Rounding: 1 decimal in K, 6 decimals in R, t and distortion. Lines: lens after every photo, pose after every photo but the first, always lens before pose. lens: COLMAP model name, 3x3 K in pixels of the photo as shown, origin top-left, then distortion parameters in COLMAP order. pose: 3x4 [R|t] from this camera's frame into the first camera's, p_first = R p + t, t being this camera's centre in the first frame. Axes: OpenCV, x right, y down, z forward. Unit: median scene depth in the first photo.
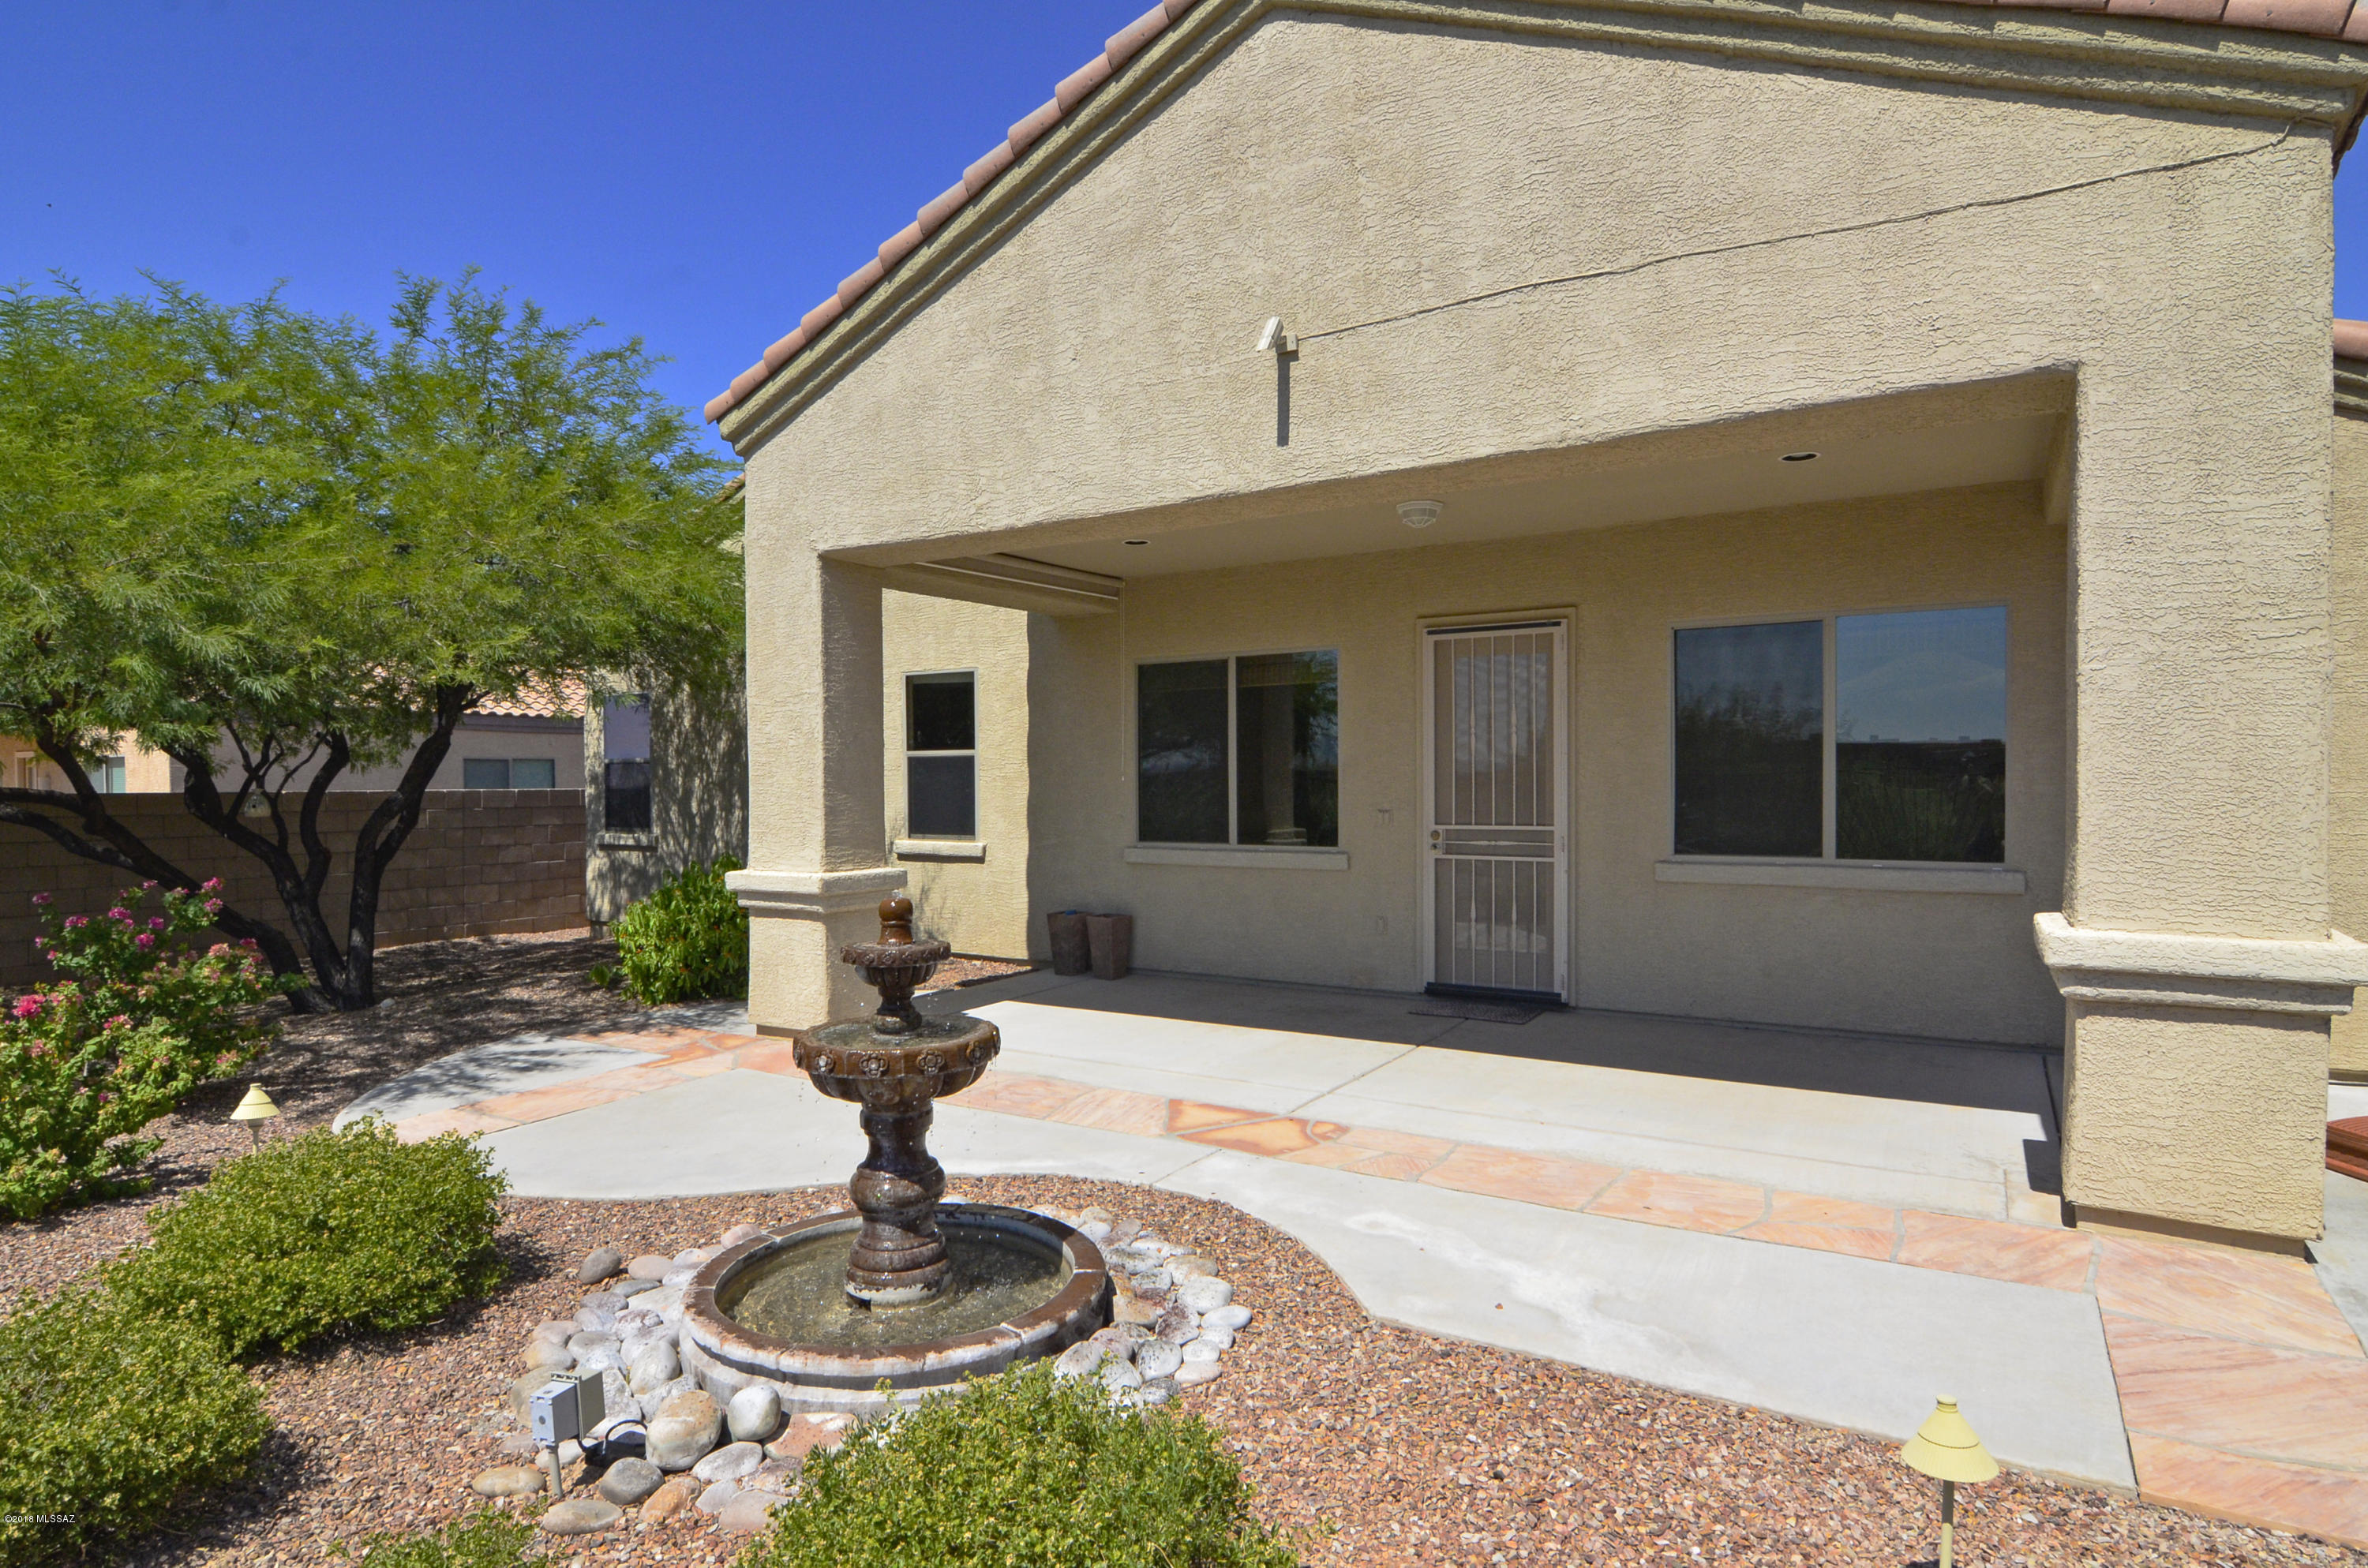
lens RADIAL K [[1332.1, 0, 1184.1], [0, 1332.1, 804.9], [0, 0, 1]] dist [-0.022078, -0.002293]
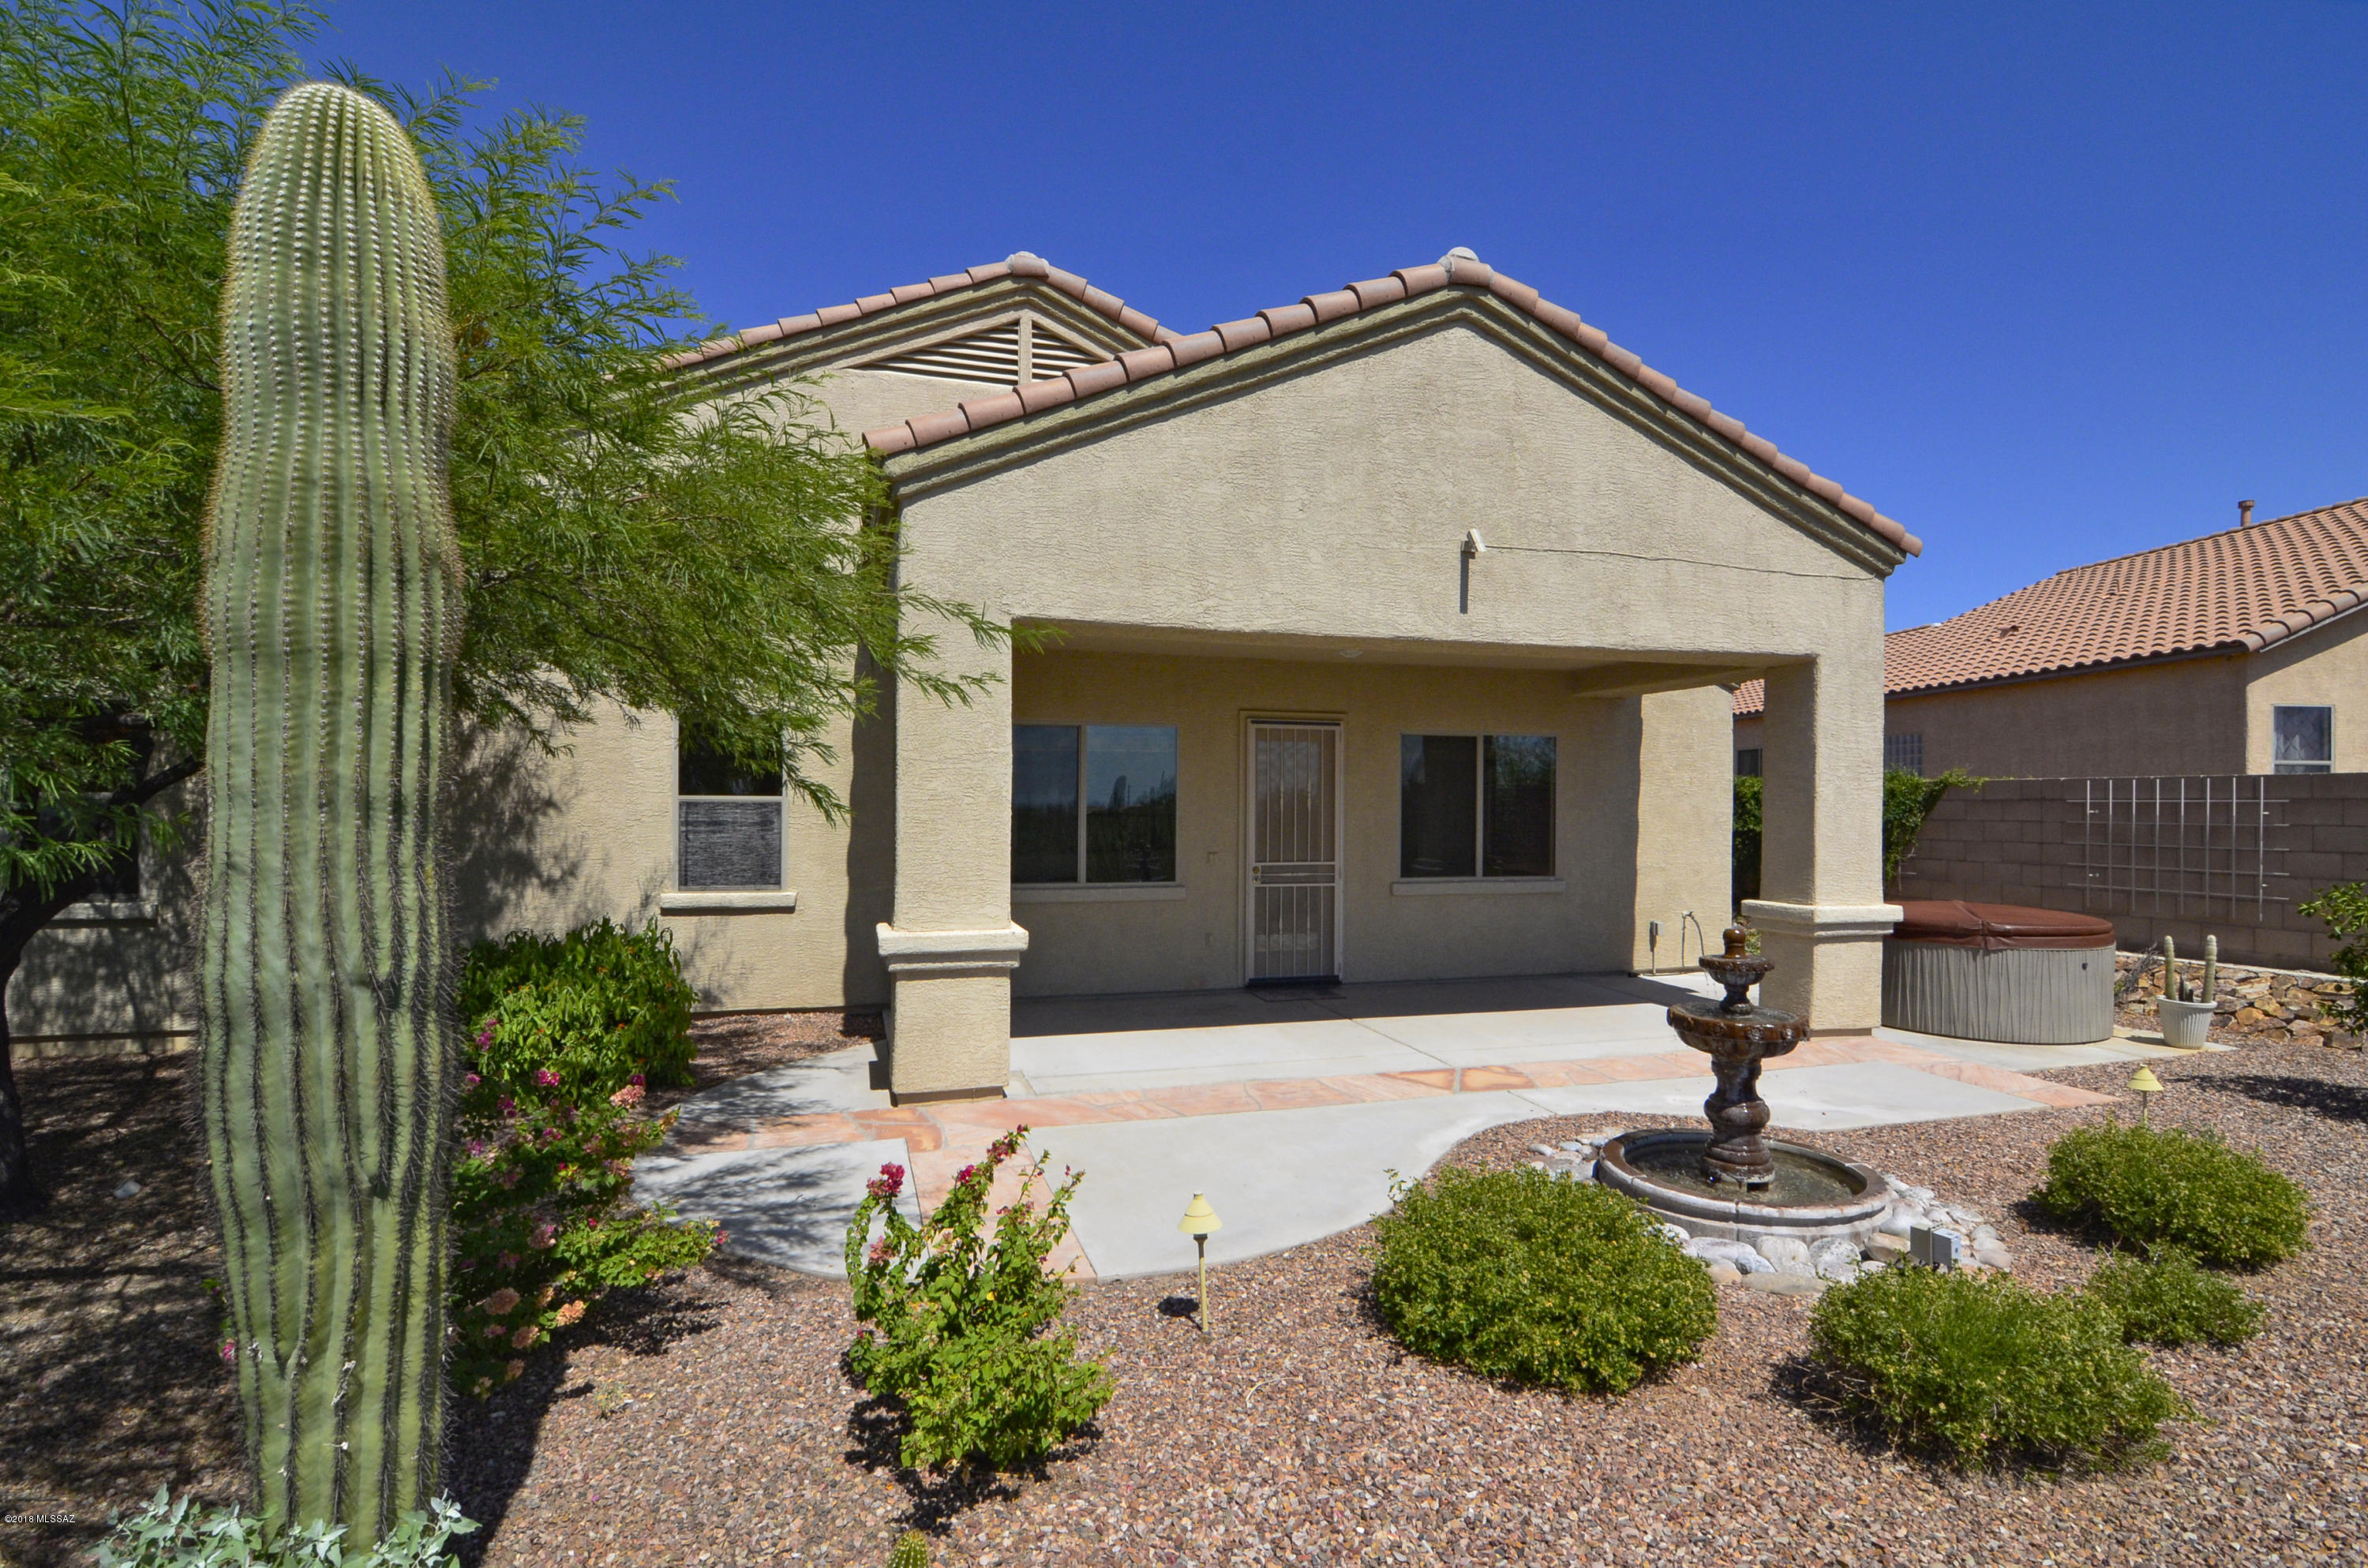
lens RADIAL K [[1185.3, 0, 1185.7], [0, 1185.3, 795.1], [0, 0, 1]] dist [-0.020469, -0.000109]
pose [[0.637079, 0.015027, 0.770652, -1.006388], [0.003929, 0.999734, -0.022742, -0.034309], [-0.770789, 0.017517, 0.636850, 0.355551]]
